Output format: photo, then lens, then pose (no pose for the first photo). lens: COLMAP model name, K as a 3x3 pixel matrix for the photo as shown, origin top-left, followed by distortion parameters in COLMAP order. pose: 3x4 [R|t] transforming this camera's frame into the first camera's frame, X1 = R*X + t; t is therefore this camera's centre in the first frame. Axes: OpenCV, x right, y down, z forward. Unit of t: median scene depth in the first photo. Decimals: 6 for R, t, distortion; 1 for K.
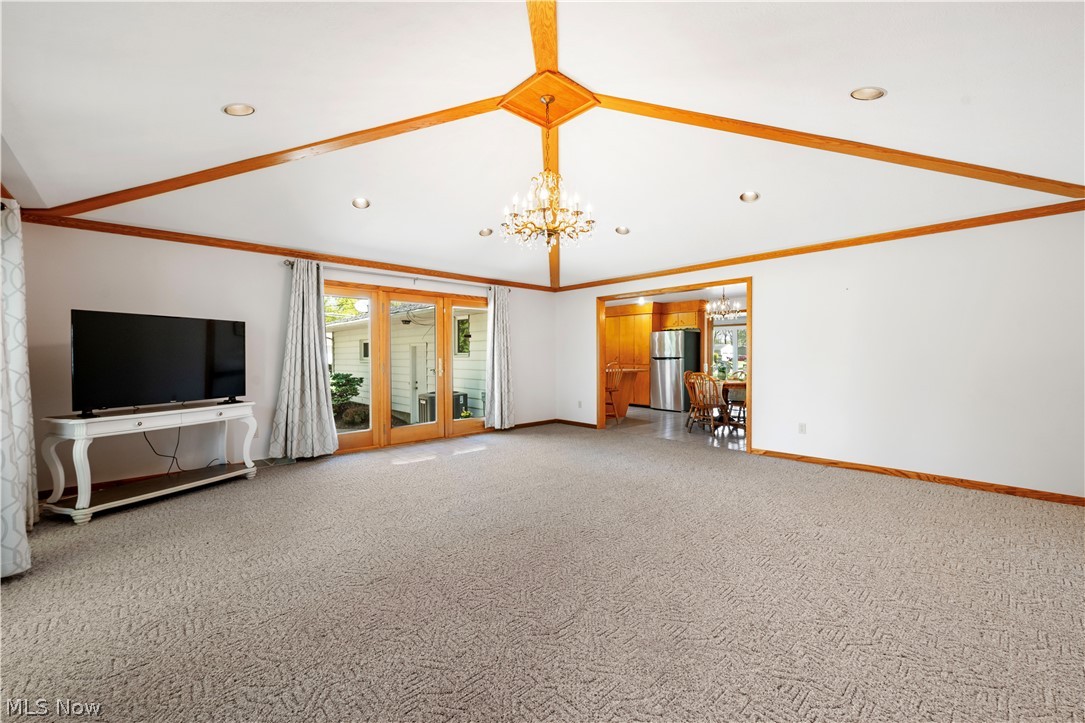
lens RADIAL K [[445.2, 0, 524.1], [0, 445.2, 359.7], [0, 0, 1]] dist [0.003818, 0.000812]
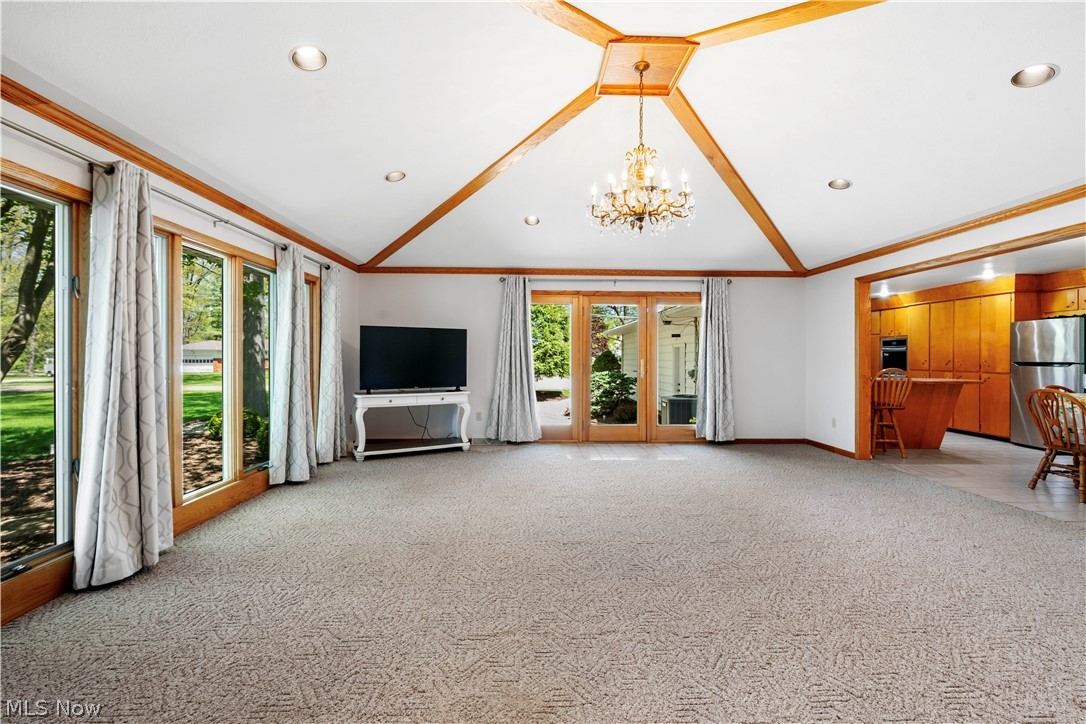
lens RADIAL K [[445.6, 0, 544.6], [0, 445.6, 355.8], [0, 0, 1]] dist [0.003818, 0.000812]
pose [[0.757842, 0.005801, -0.652412, 0.355304], [-0.012818, 0.999900, -0.005999, -0.003060], [0.652312, 0.012909, 0.757841, 0.154908]]
